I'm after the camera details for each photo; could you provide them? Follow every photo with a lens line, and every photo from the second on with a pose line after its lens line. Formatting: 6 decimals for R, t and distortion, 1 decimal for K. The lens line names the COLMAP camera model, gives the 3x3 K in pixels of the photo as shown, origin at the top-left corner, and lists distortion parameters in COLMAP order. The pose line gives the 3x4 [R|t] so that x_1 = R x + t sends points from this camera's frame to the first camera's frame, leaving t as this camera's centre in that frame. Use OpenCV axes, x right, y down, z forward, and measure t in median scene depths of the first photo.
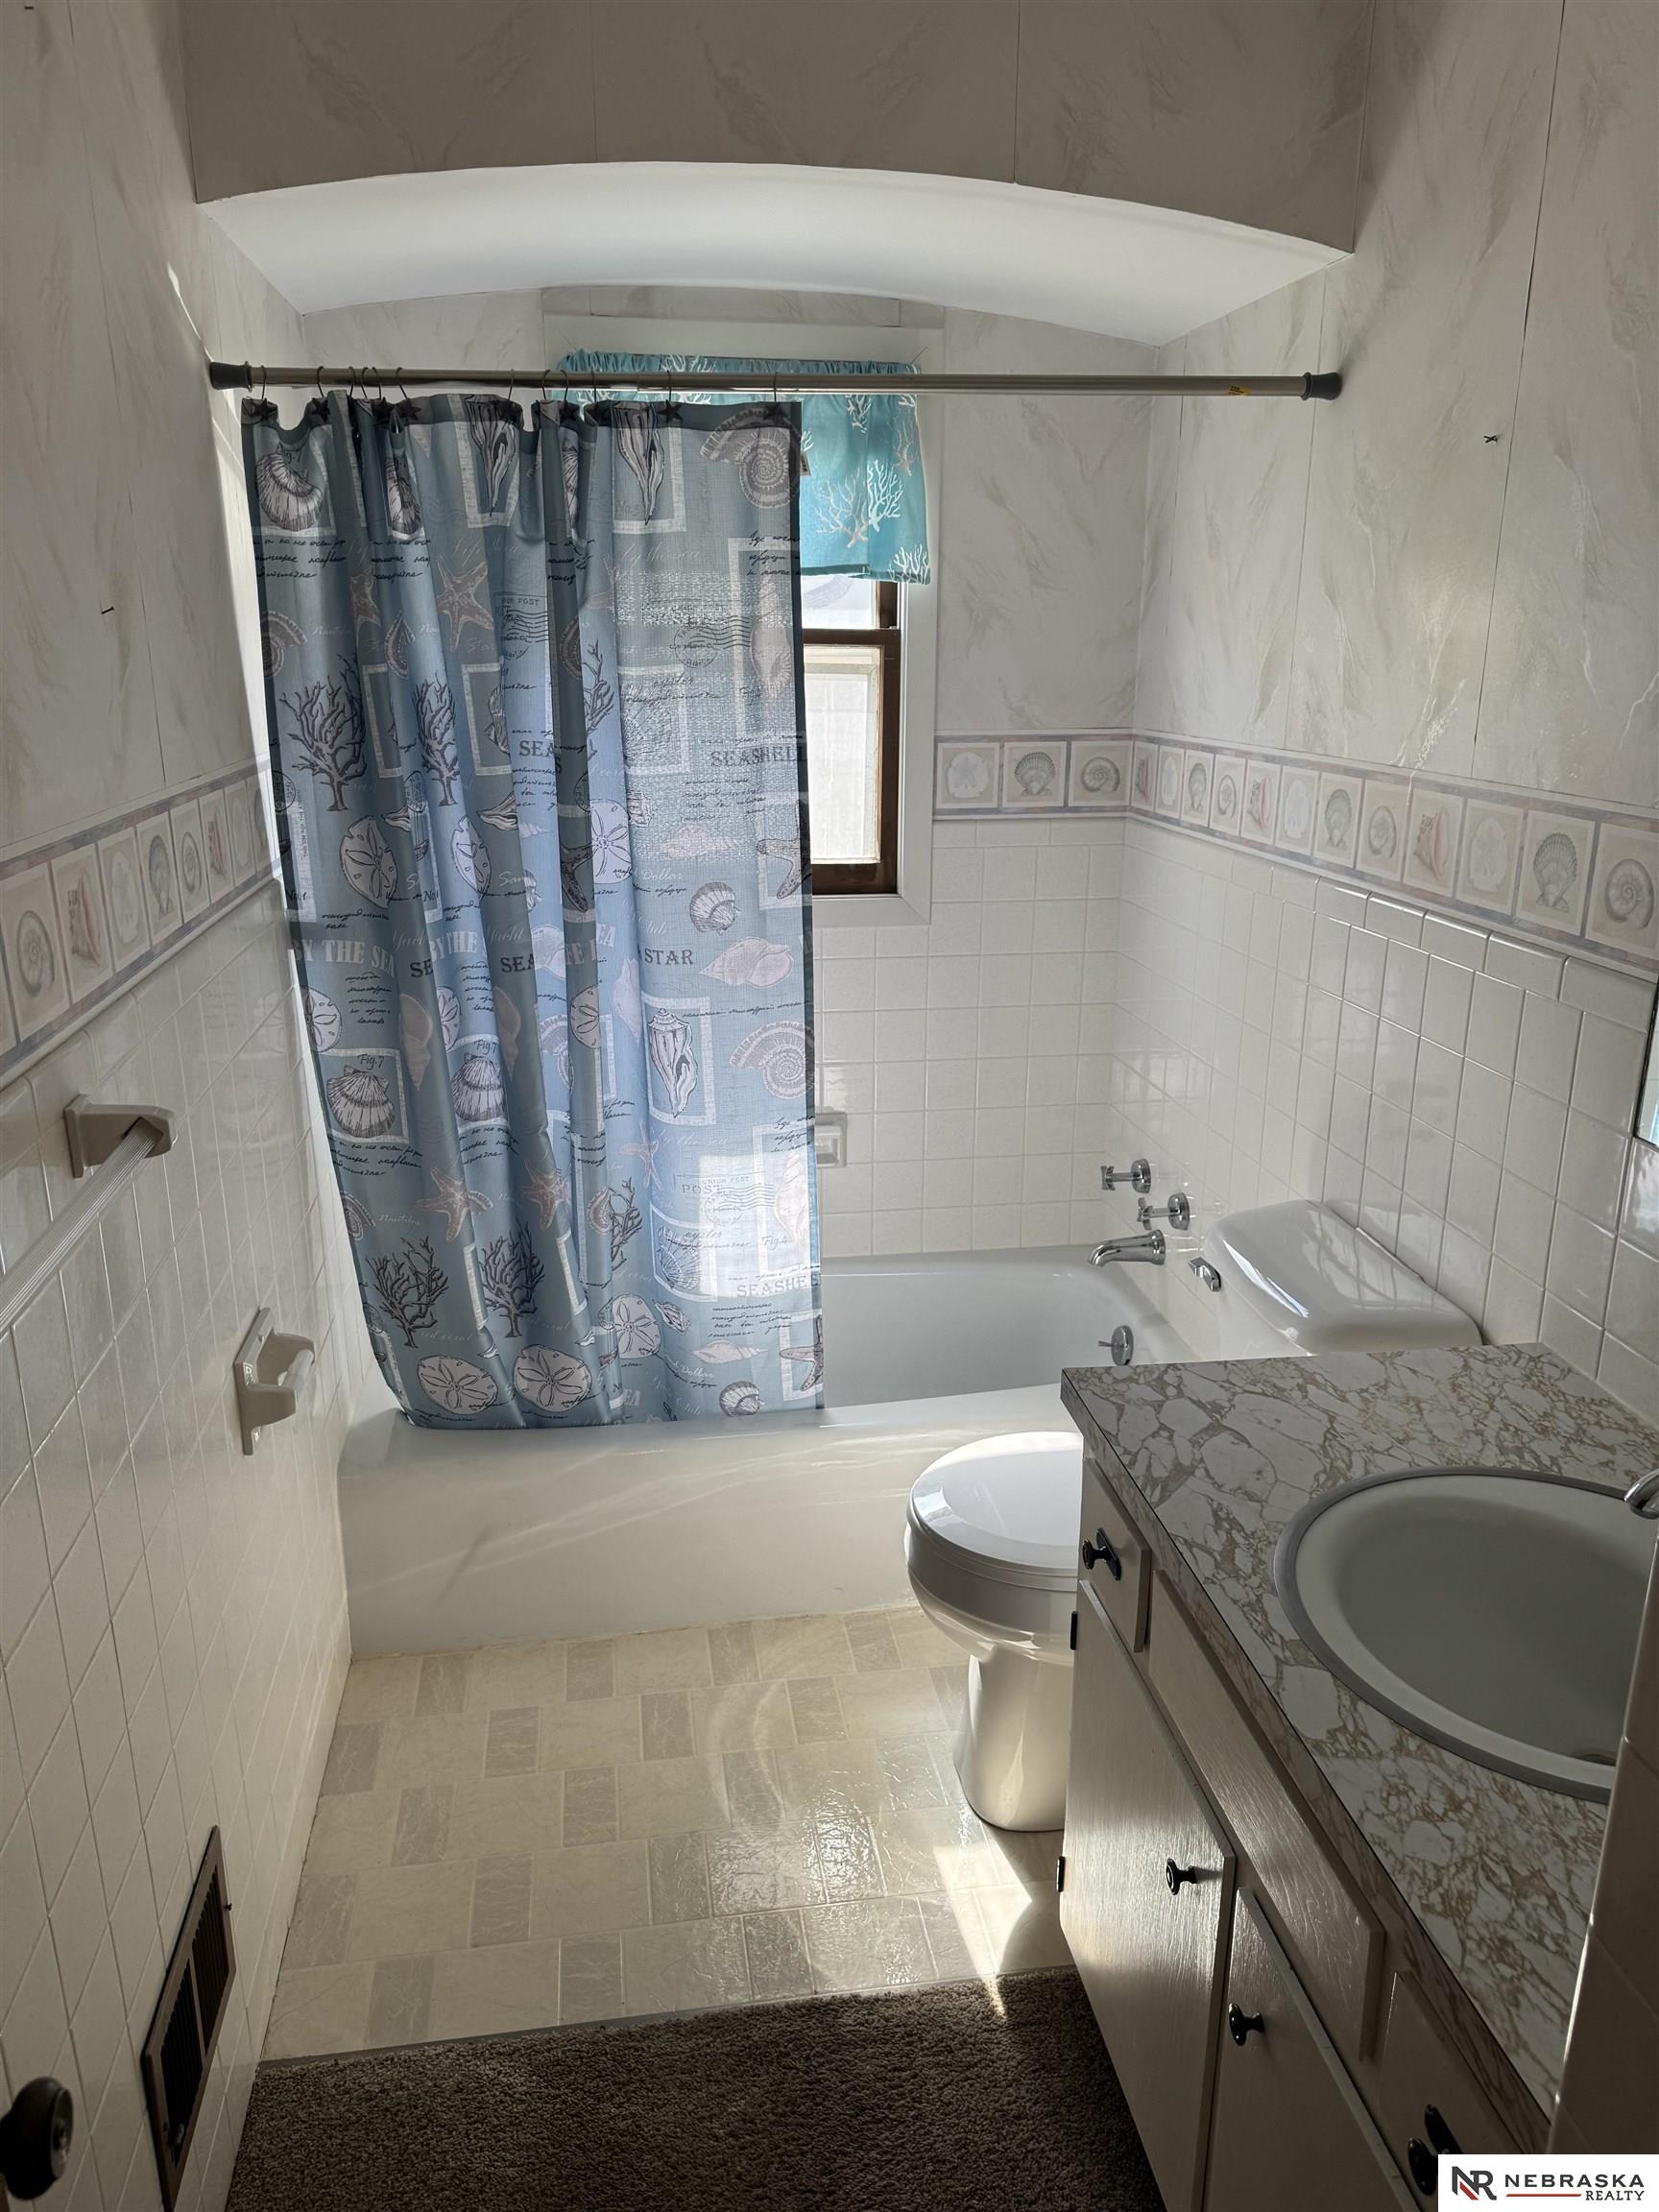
lens RADIAL K [[1568.9, 0, 831.4], [0, 1568.9, 1116.0], [0, 0, 1]] dist [0.082857, -0.077988]
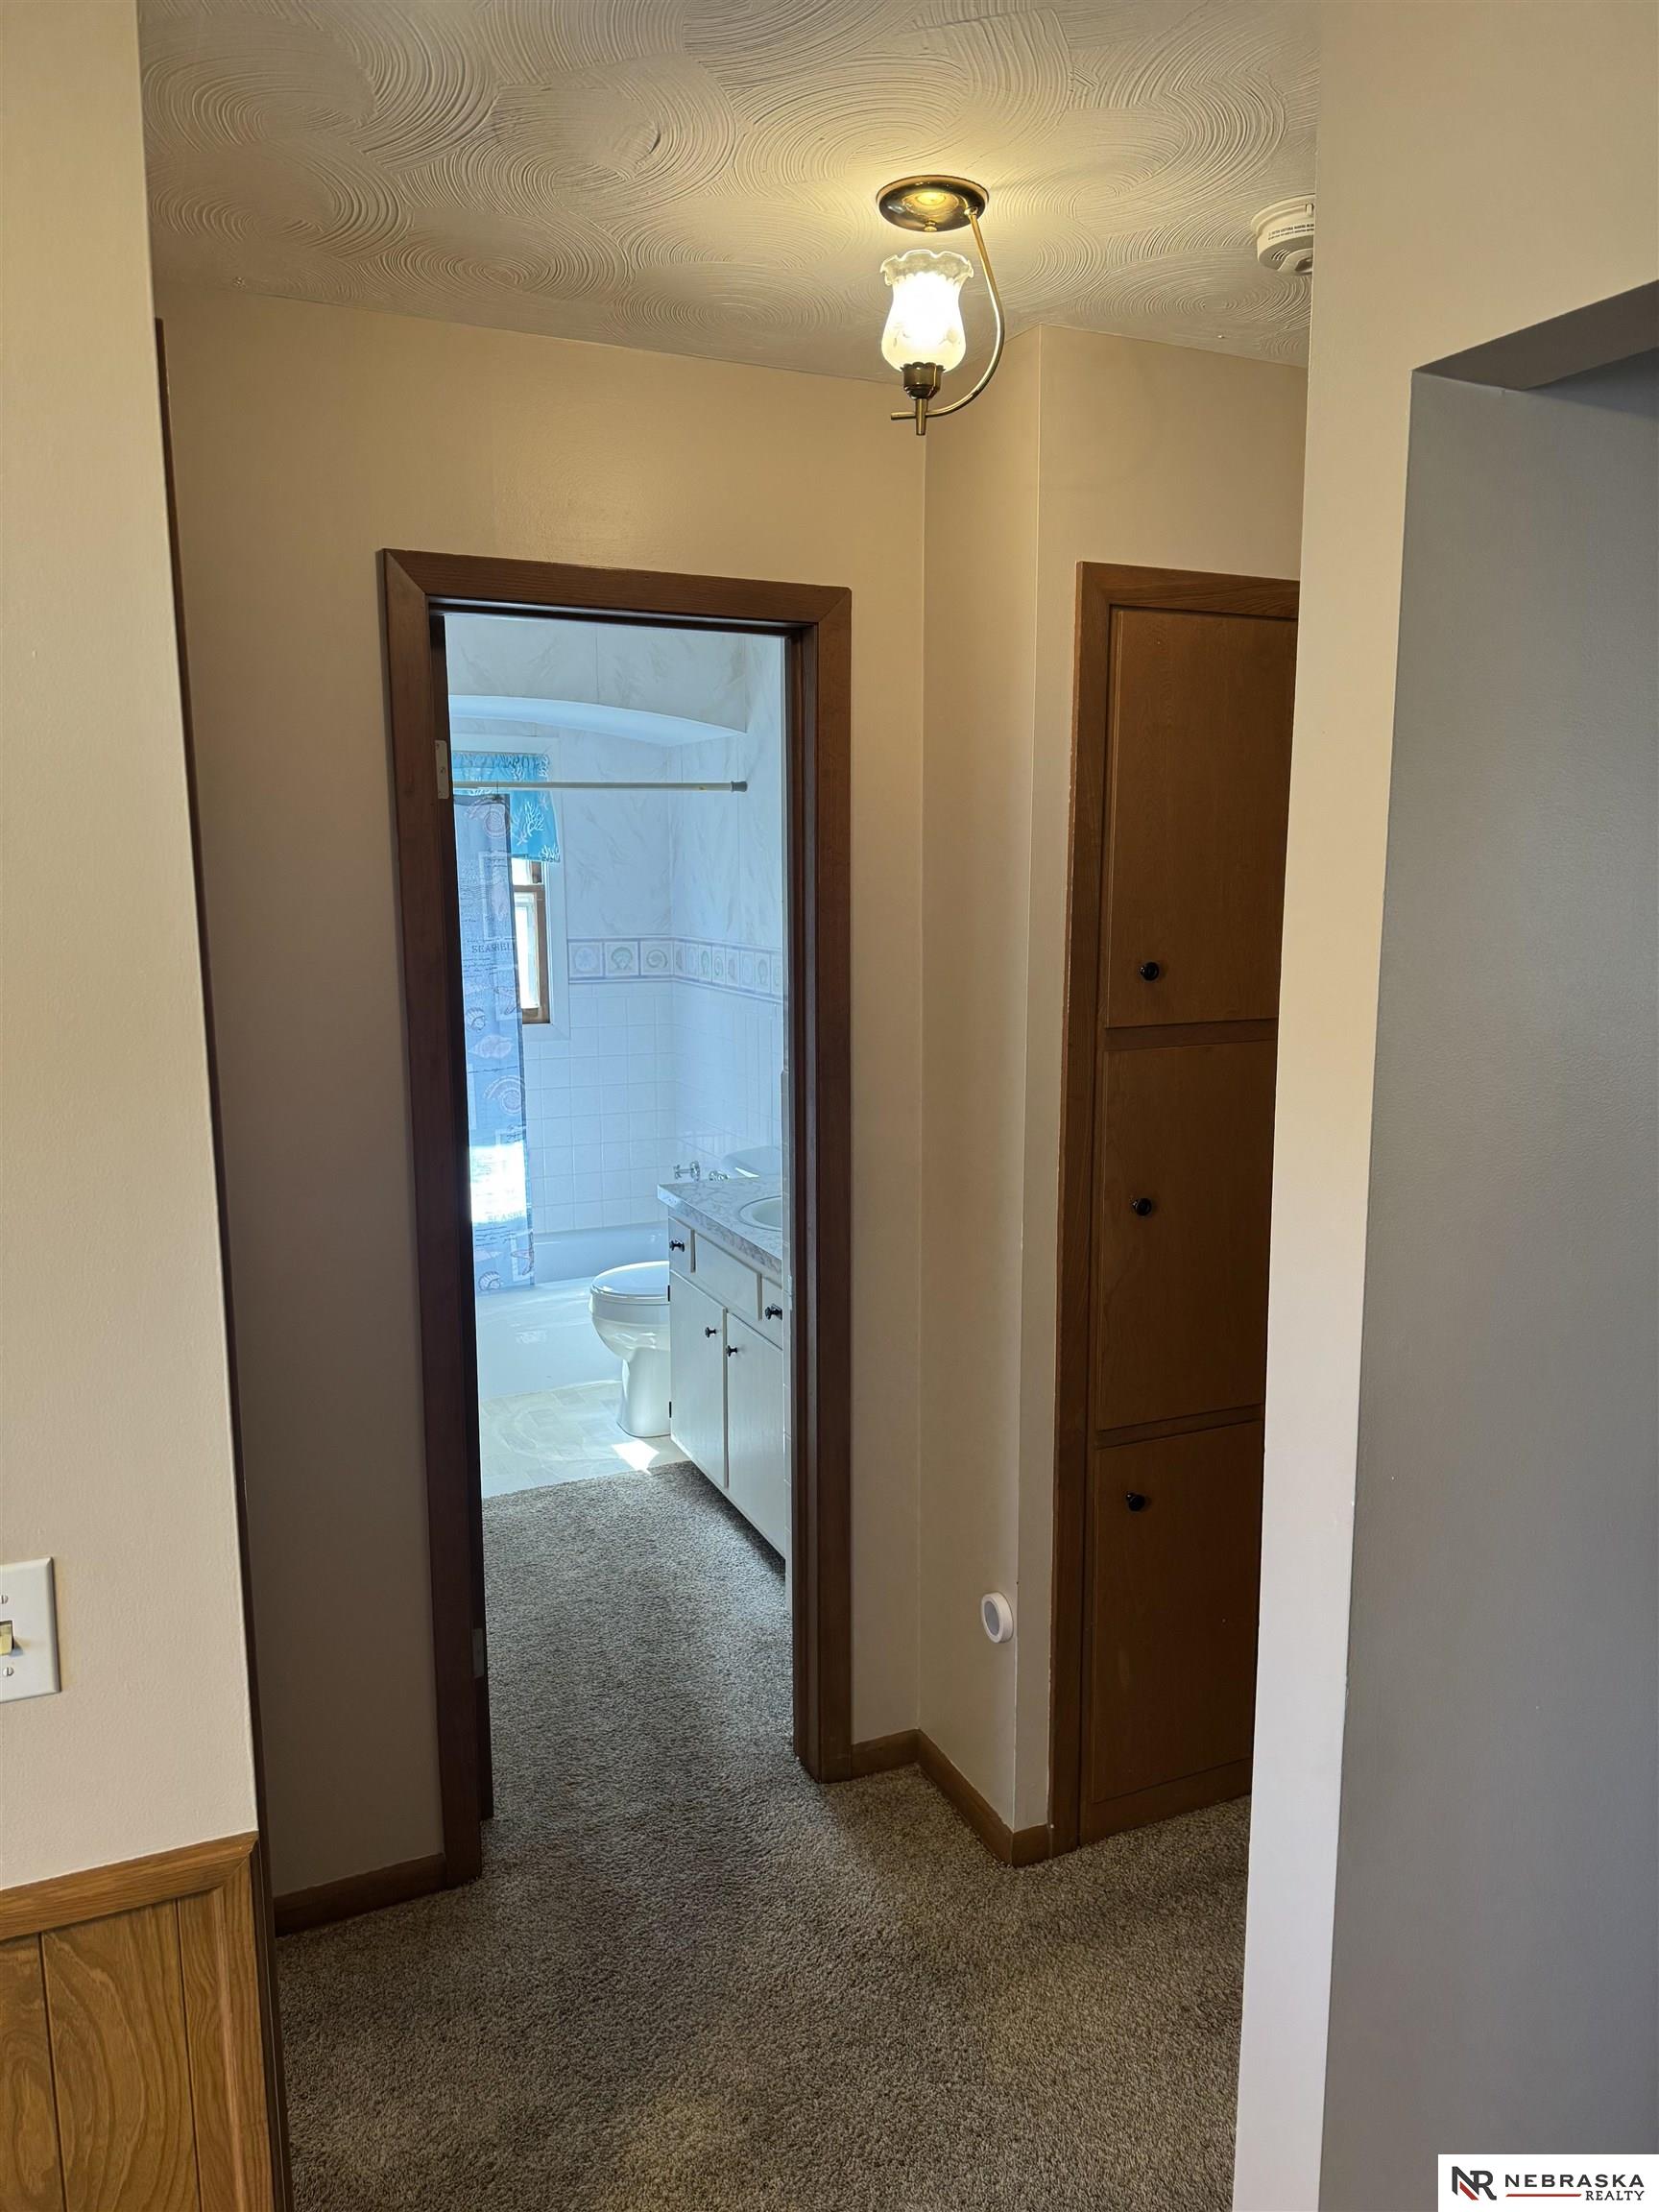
lens RADIAL K [[1568.9, 0, 831.4], [0, 1568.9, 1116.0], [0, 0, 1]] dist [0.082857, -0.077988]
pose [[0.962669, -0.047675, 0.266448, -0.169278], [0.082399, 0.989263, -0.120700, 0.262583], [-0.257833, 0.138149, 0.956262, -1.012056]]
